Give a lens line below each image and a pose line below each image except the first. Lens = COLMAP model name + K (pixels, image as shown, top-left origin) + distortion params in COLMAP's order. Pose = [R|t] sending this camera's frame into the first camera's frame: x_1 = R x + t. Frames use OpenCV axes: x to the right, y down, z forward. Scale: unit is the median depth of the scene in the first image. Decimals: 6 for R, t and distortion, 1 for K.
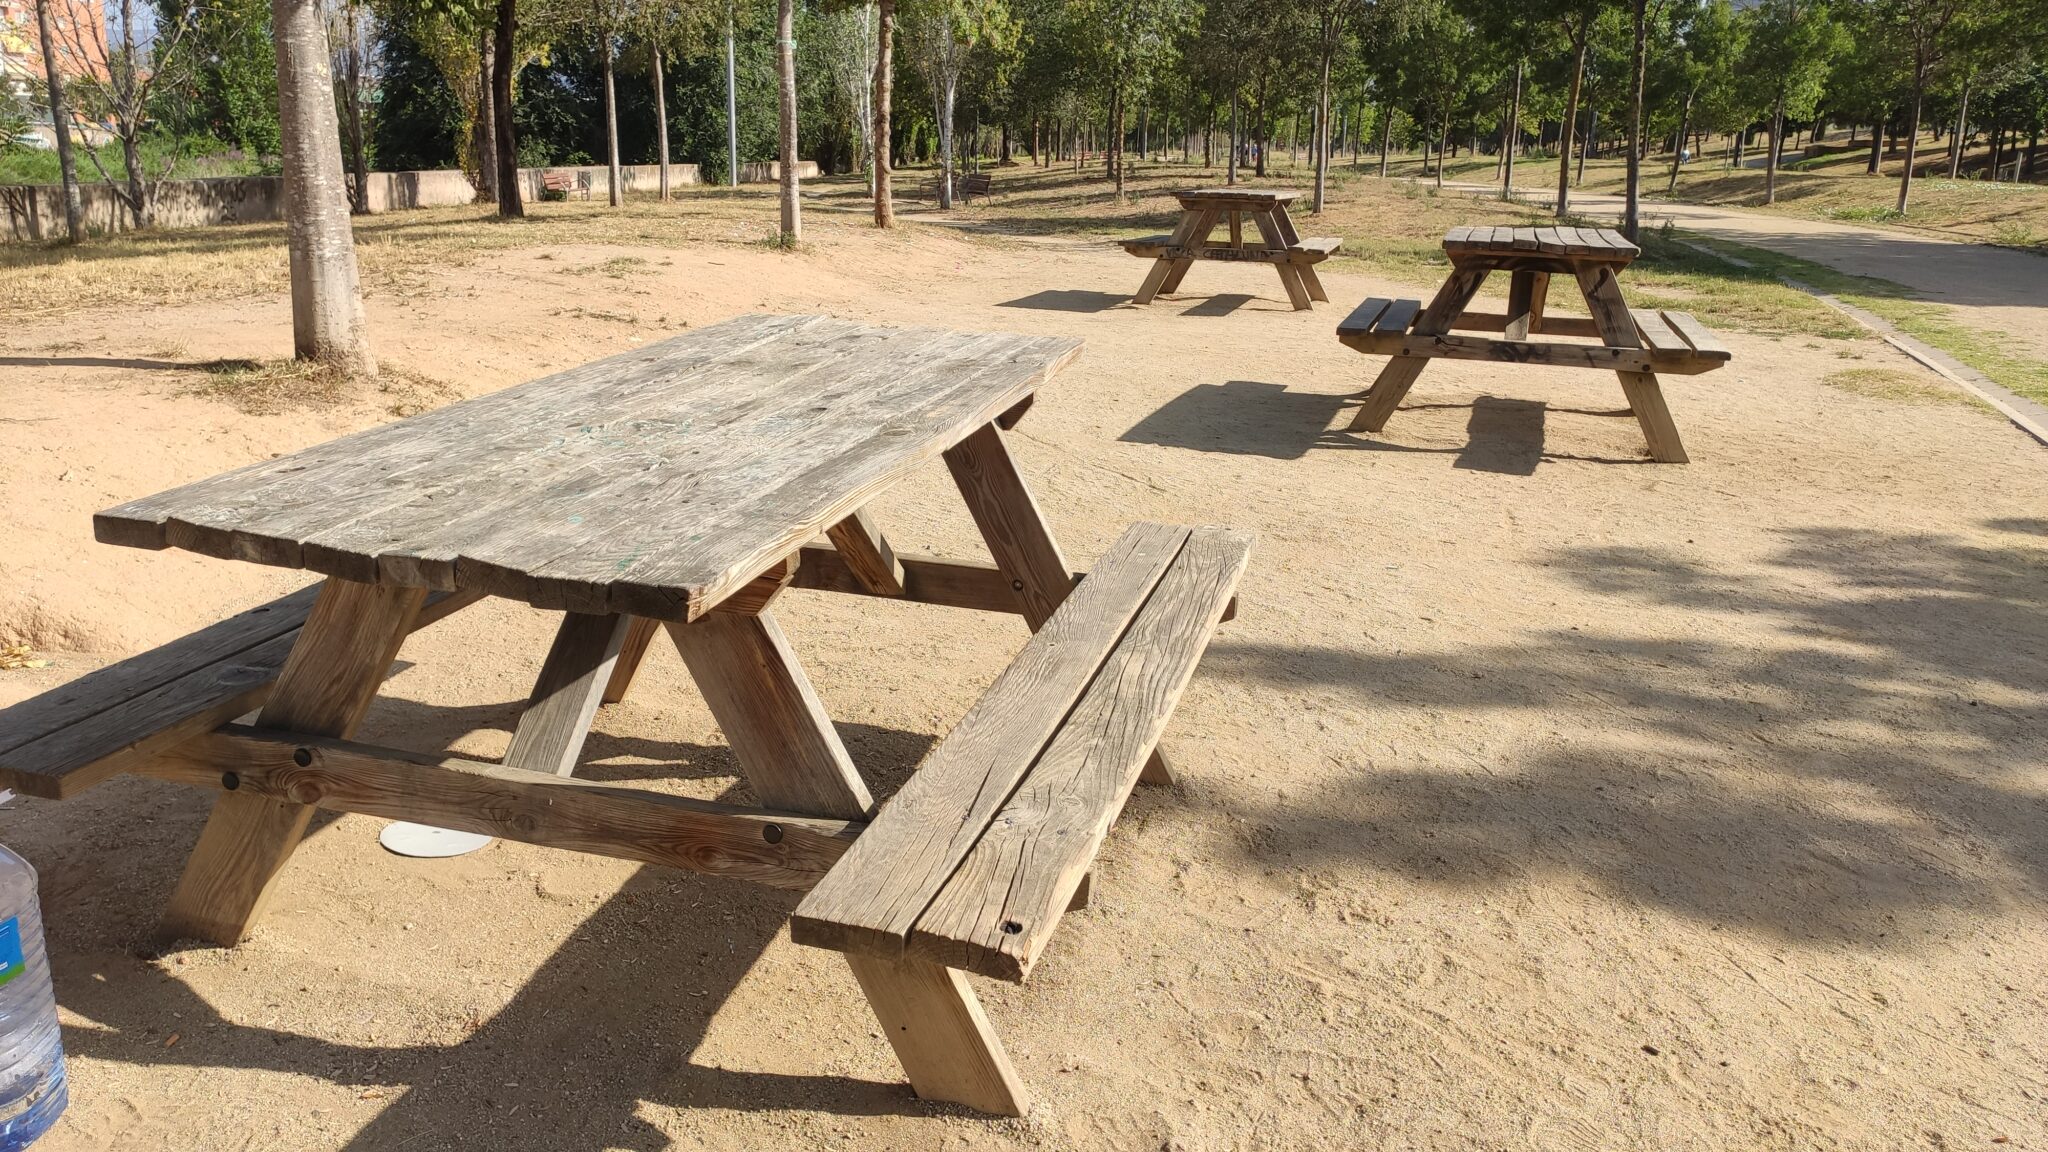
lens RADIAL K [[1581.5, 0, 966.6], [0, 1581.5, 569.6], [0, 0, 1]] dist [0.106918, -0.168449]
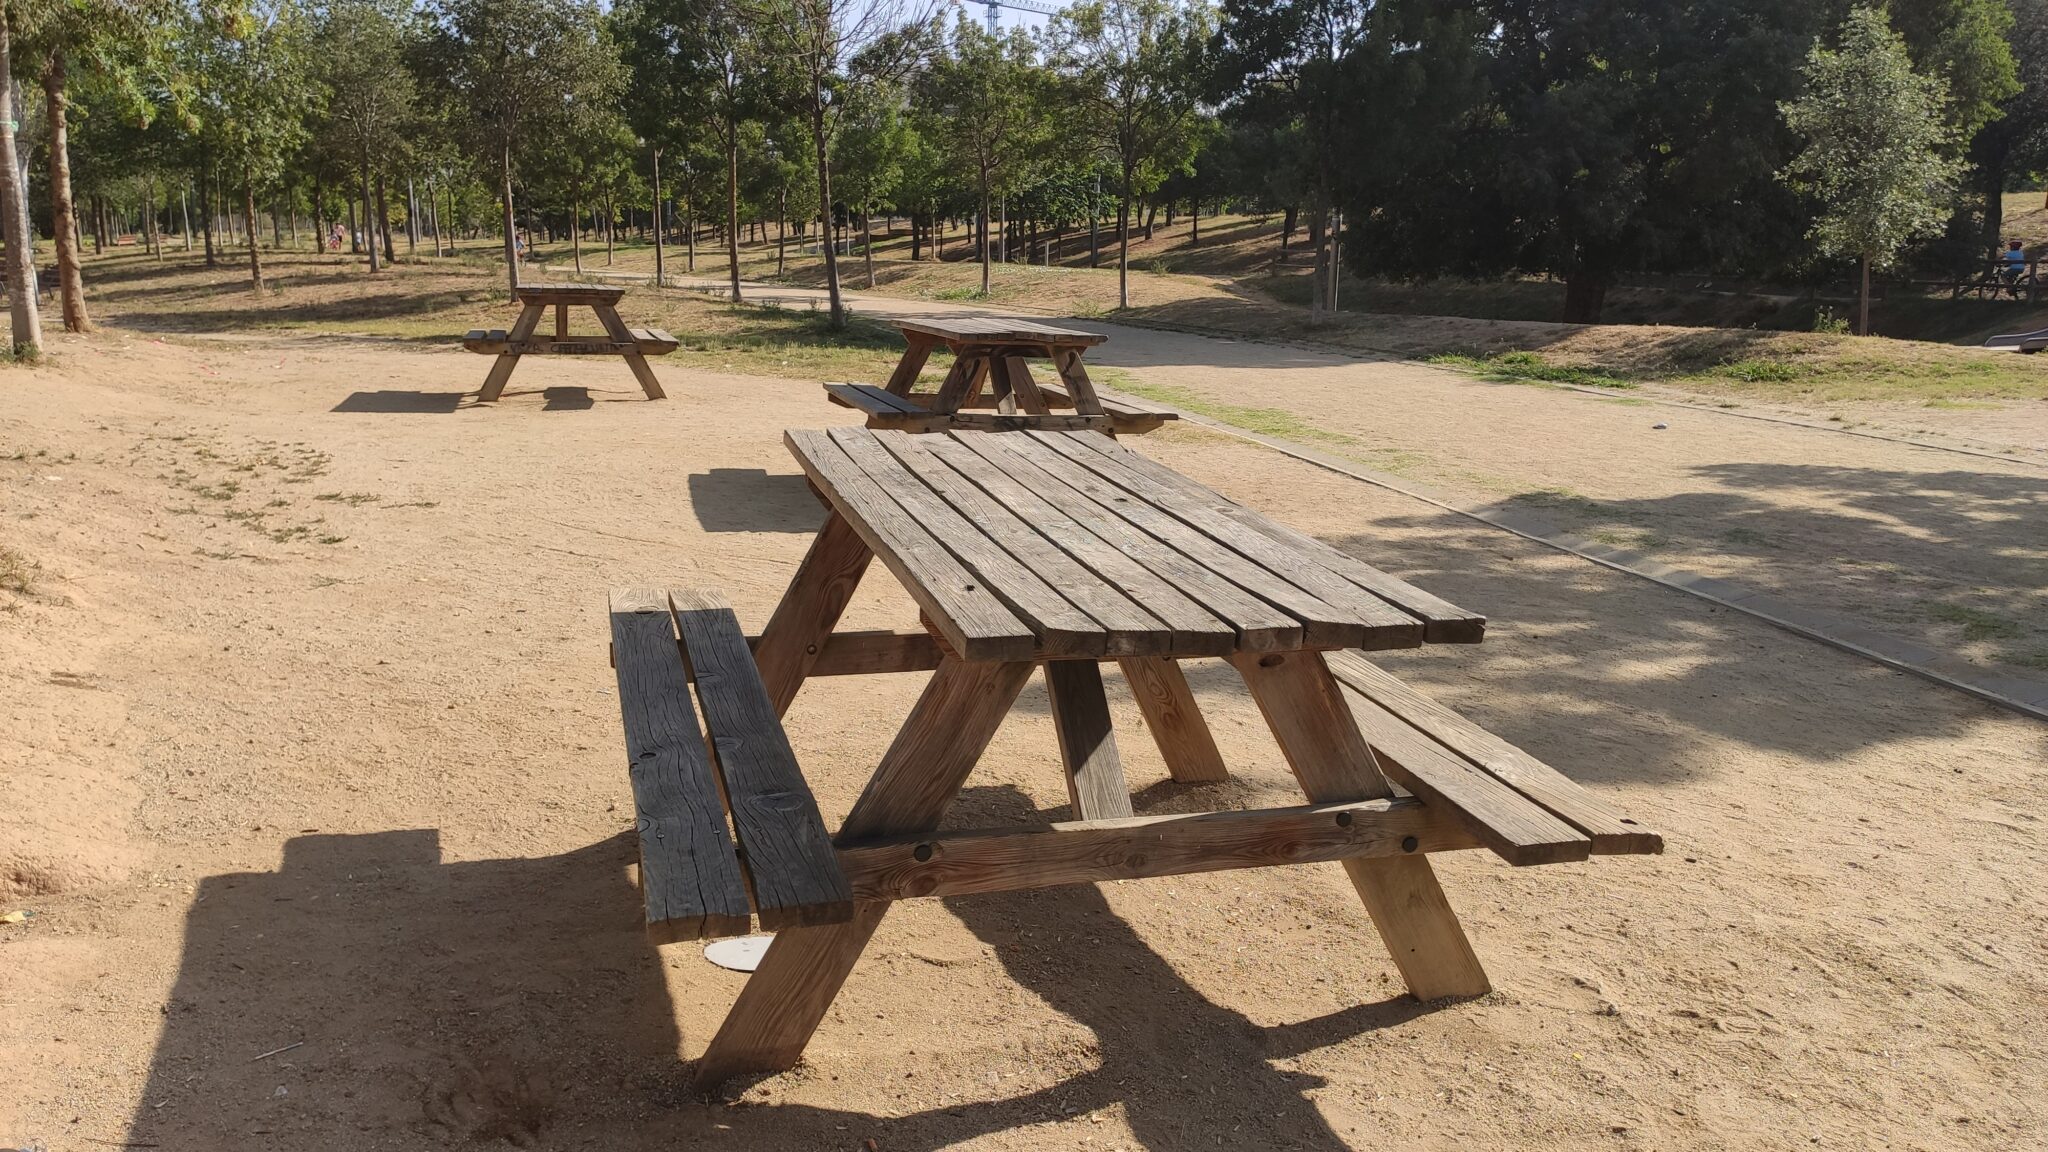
lens RADIAL K [[1595.2, 0, 1024.0], [0, 1595.2, 576.0], [0, 0, 1]] dist [0.111644, -0.168254]
pose [[0.828547, -0.119930, 0.546924, -0.320597], [0.145484, 0.989355, -0.003449, -0.019462], [-0.540688, 0.082426, 0.837175, 0.010180]]
